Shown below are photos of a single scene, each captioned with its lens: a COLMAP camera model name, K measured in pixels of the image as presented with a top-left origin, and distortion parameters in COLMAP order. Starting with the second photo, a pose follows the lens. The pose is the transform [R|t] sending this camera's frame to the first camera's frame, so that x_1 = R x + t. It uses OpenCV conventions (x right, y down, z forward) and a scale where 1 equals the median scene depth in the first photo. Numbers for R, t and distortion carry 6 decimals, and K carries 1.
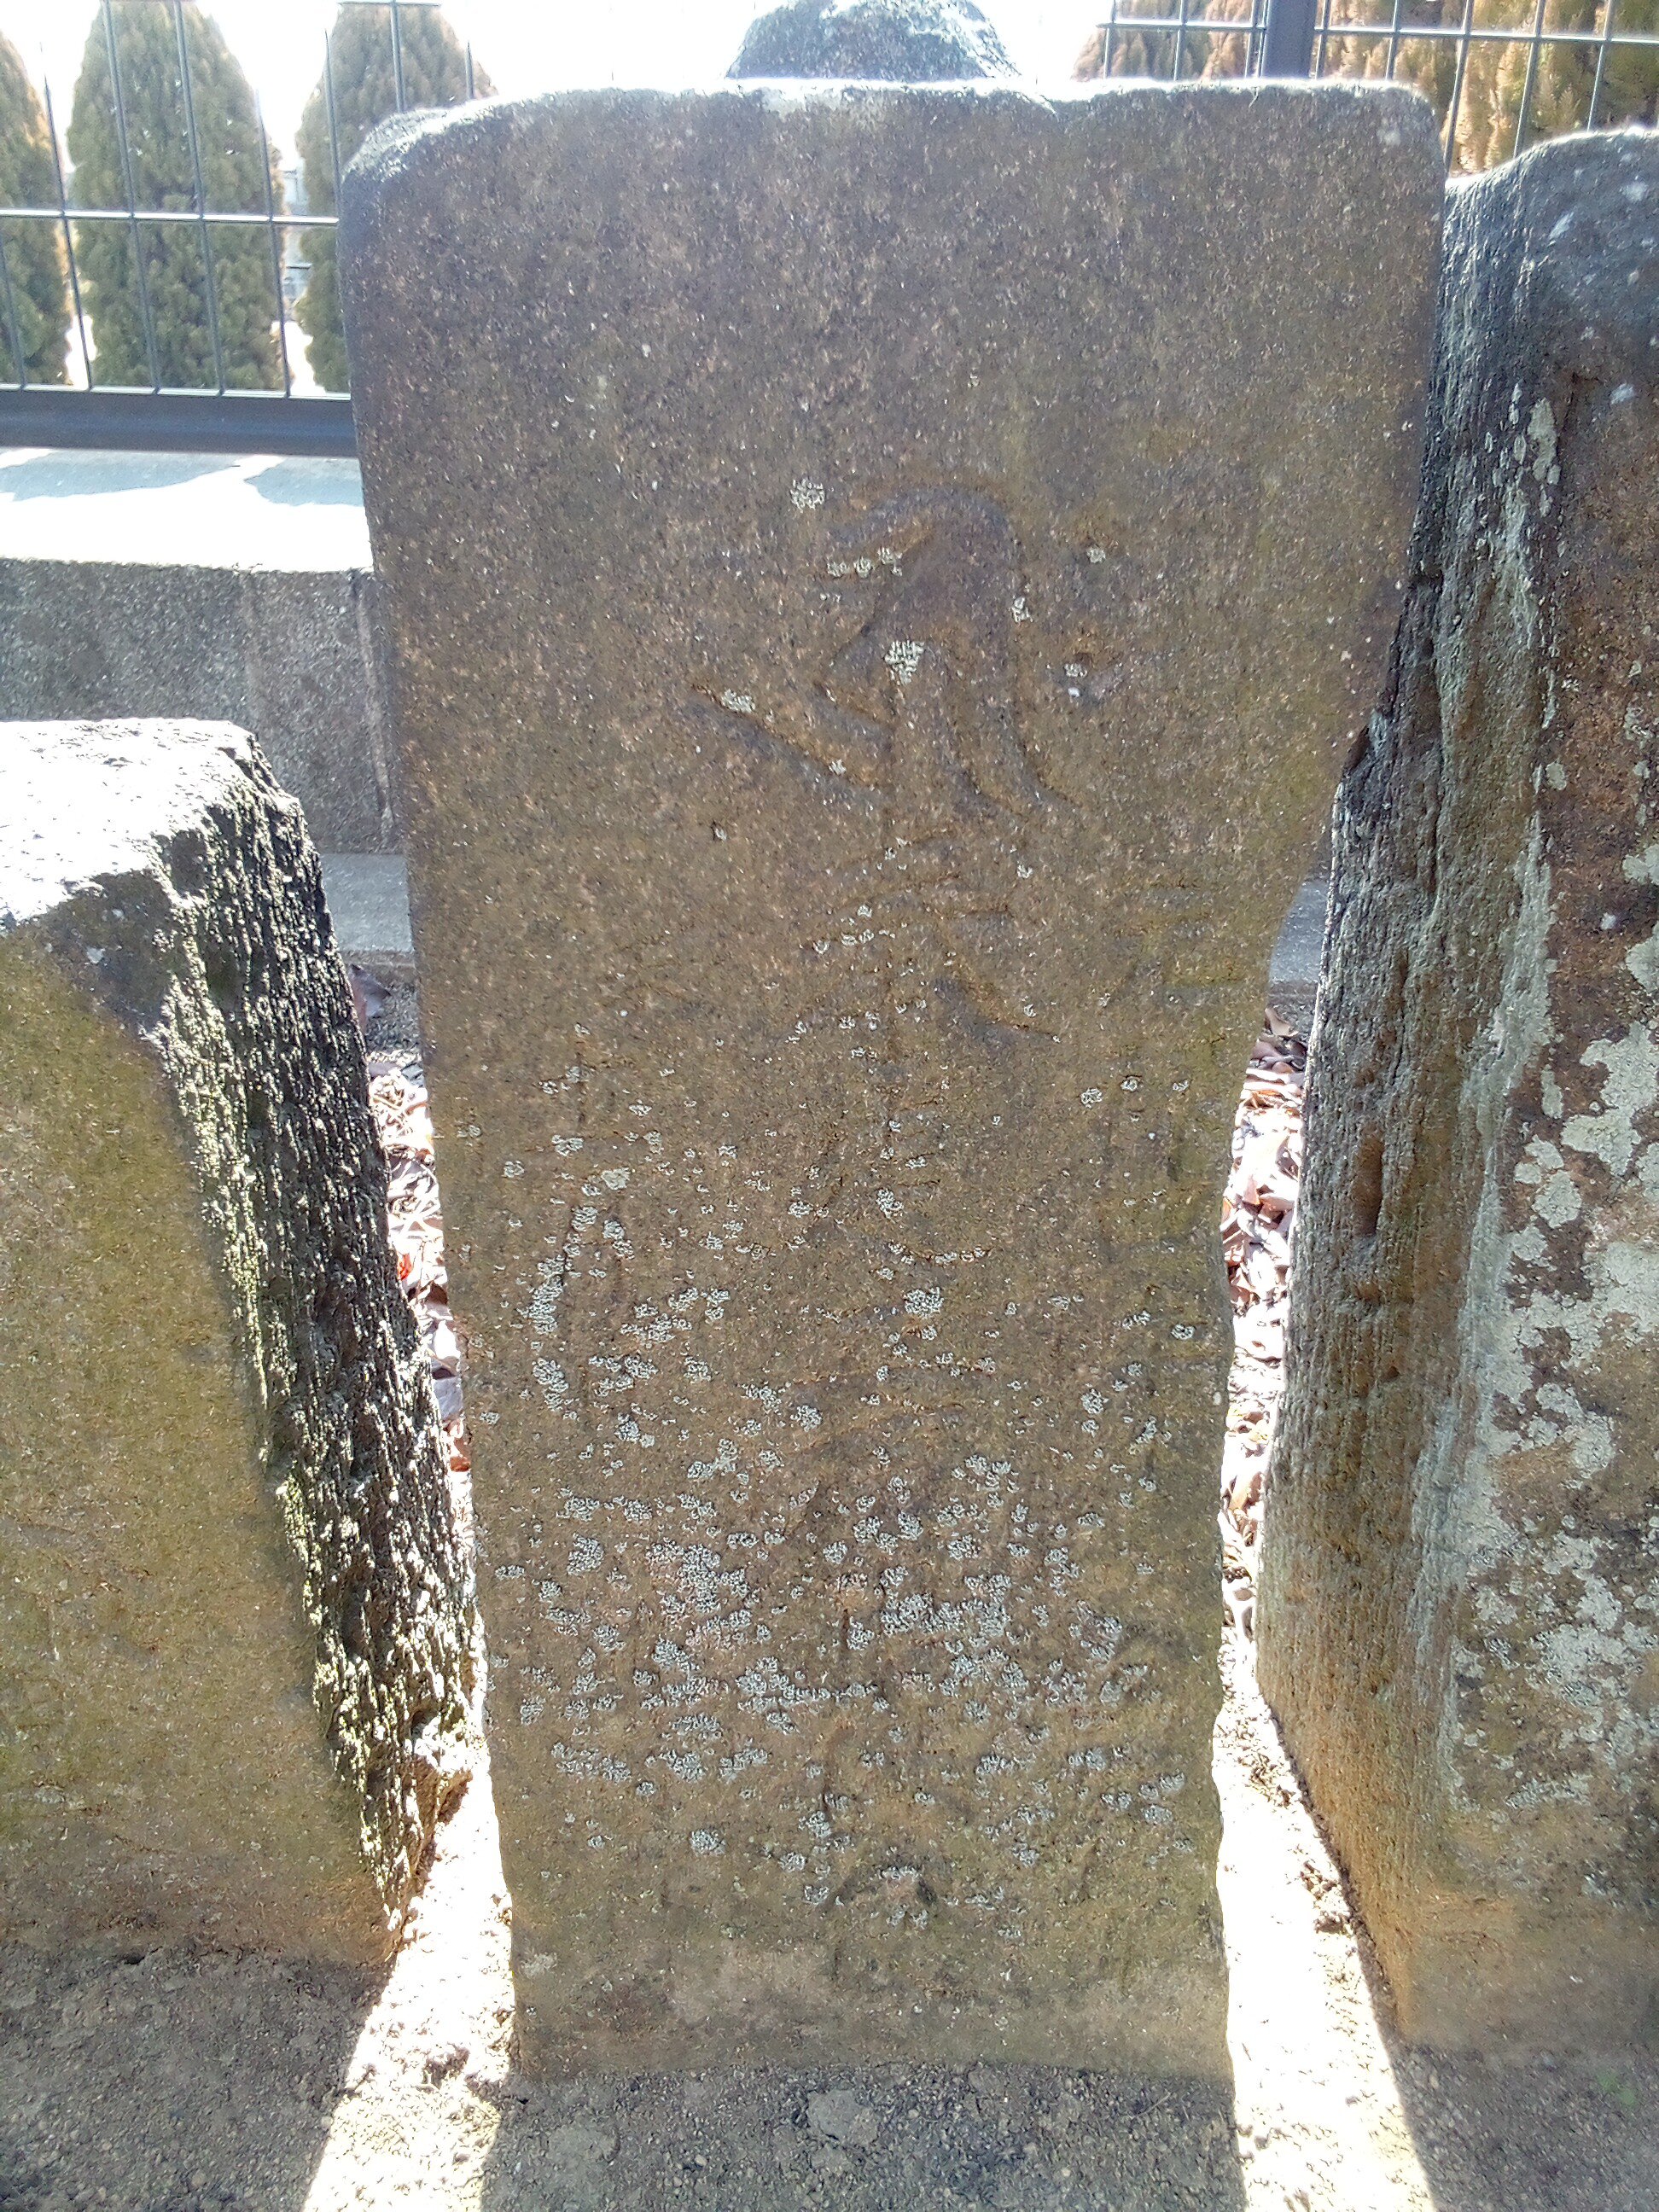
lens RADIAL K [[1813.2, 0, 831.2], [0, 1813.2, 1136.1], [0, 0, 1]] dist [0.083222, -0.148412]
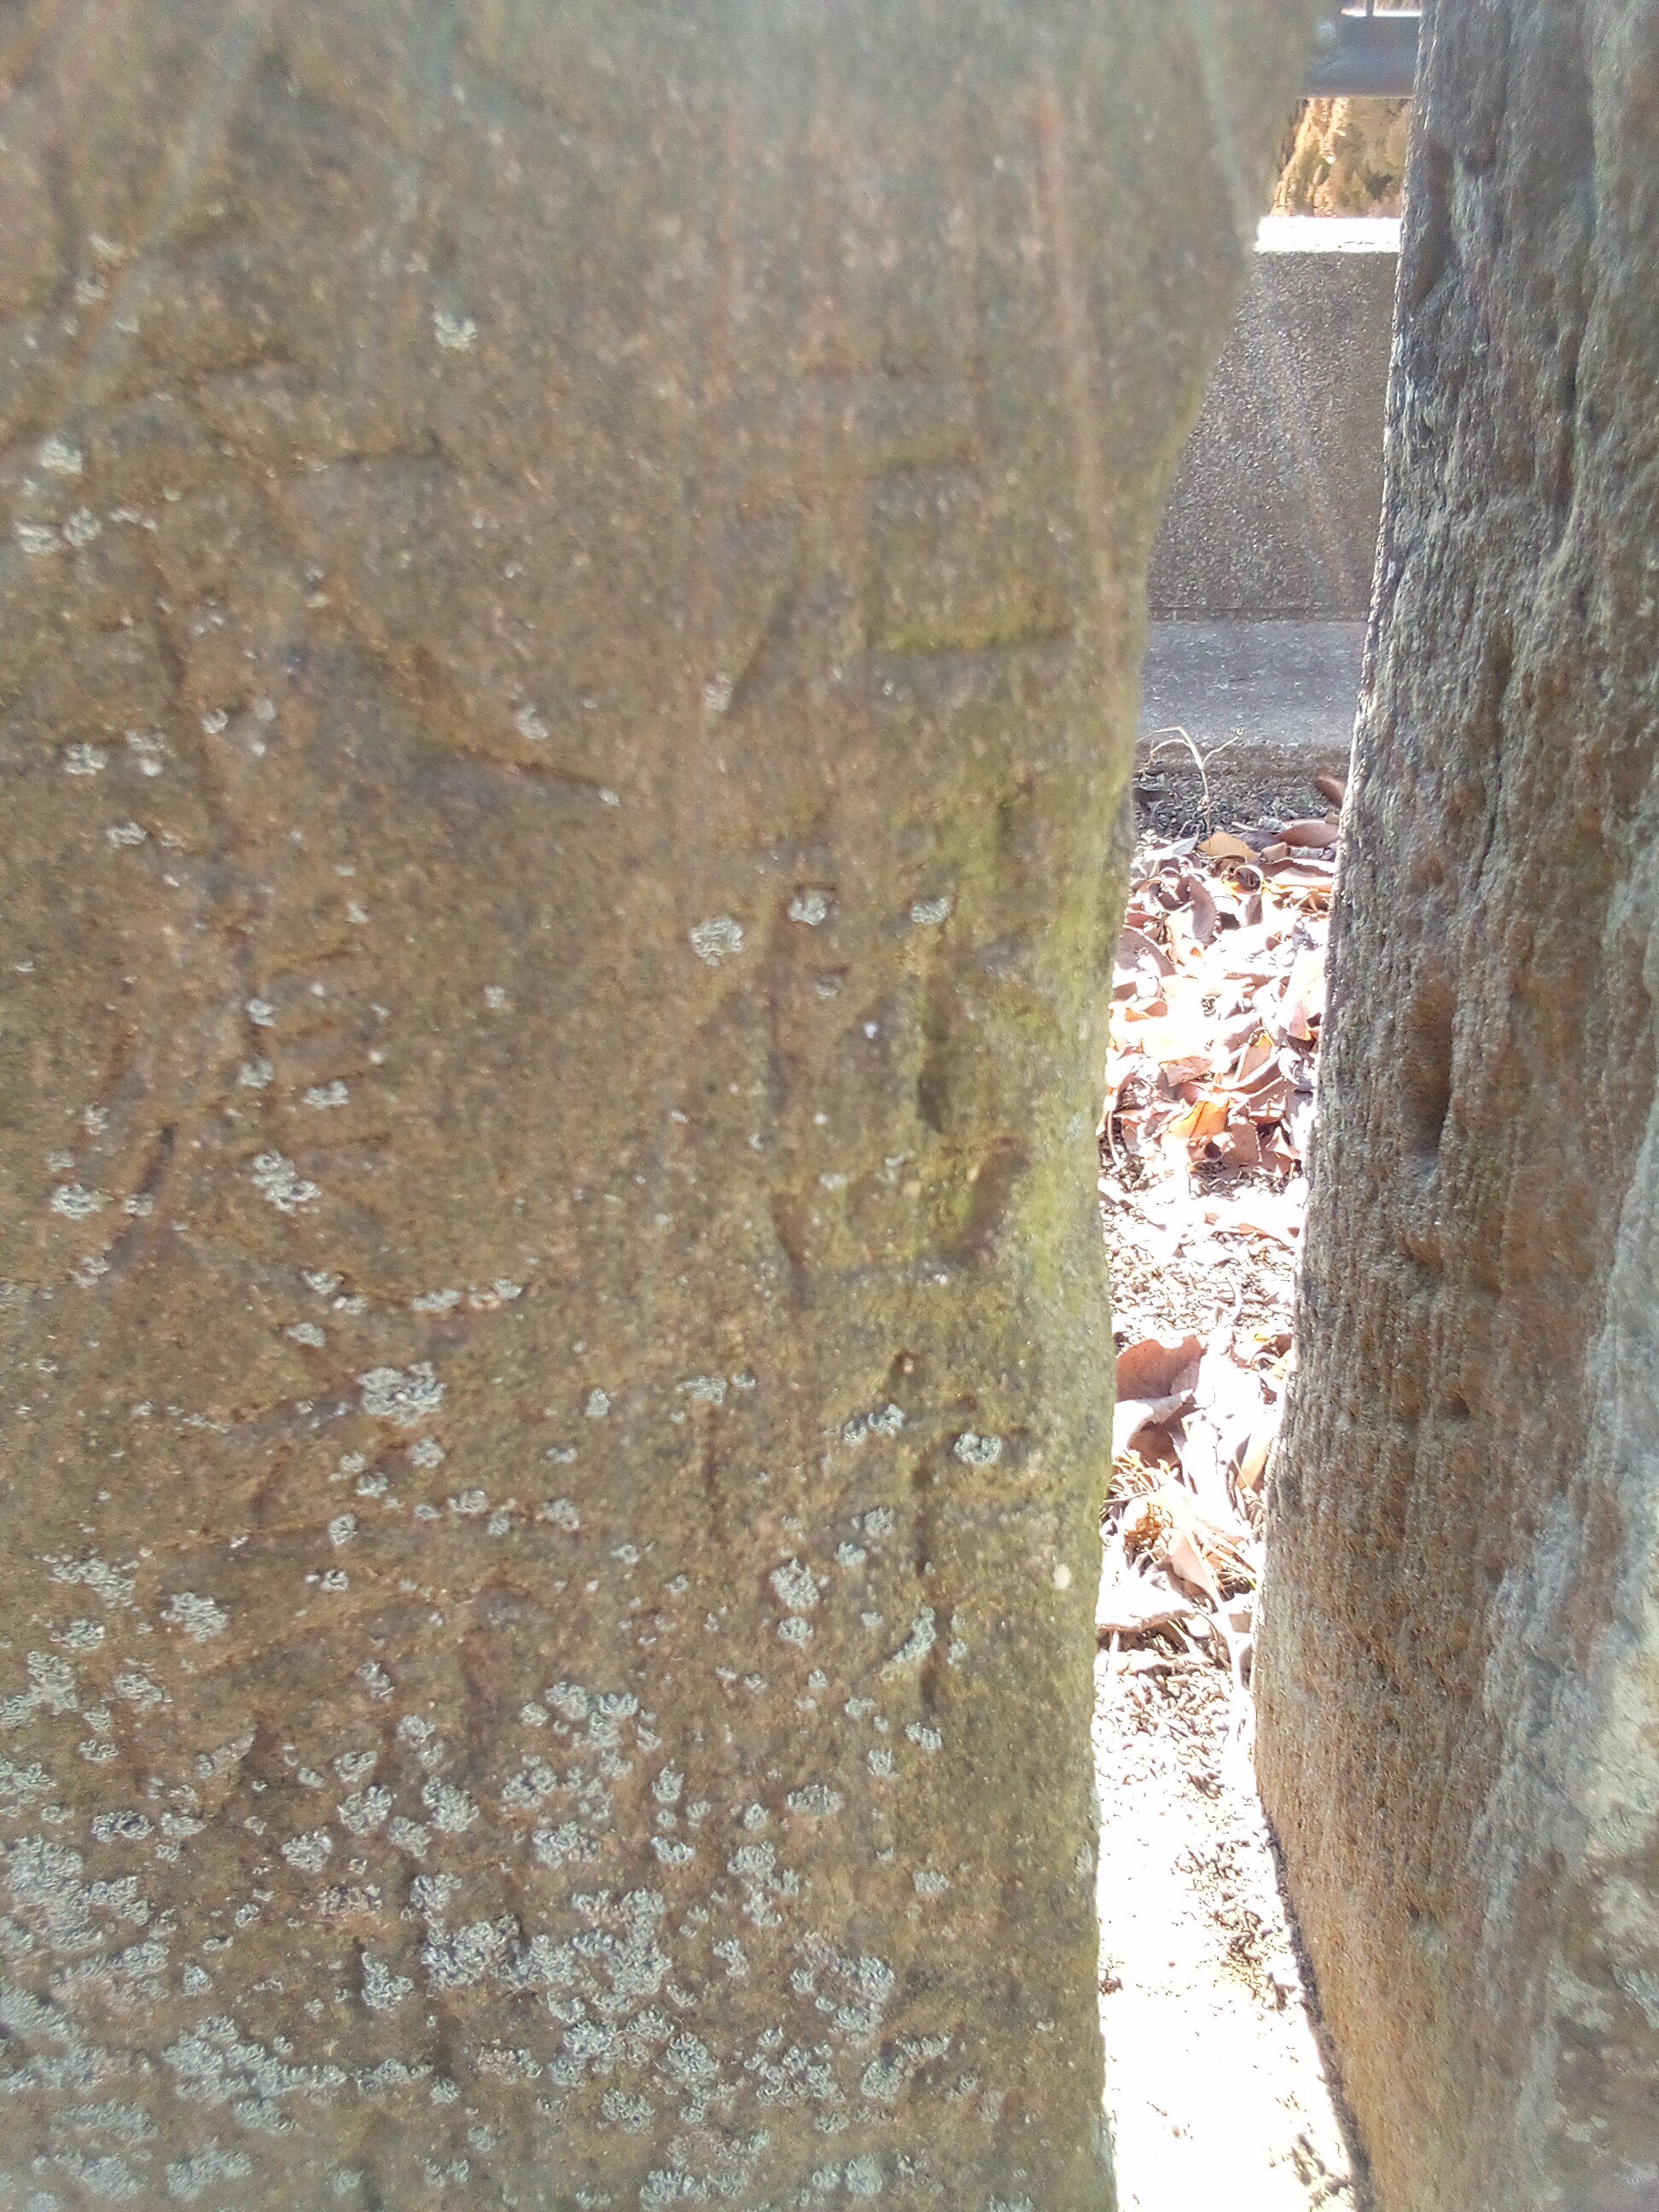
lens RADIAL K [[1813.2, 0, 831.2], [0, 1813.2, 1136.1], [0, 0, 1]] dist [0.083222, -0.148412]
pose [[0.998658, -0.004089, -0.051633, 0.170478], [0.009774, 0.993845, 0.110348, -0.020037], [0.050864, -0.110705, 0.992551, 0.523174]]
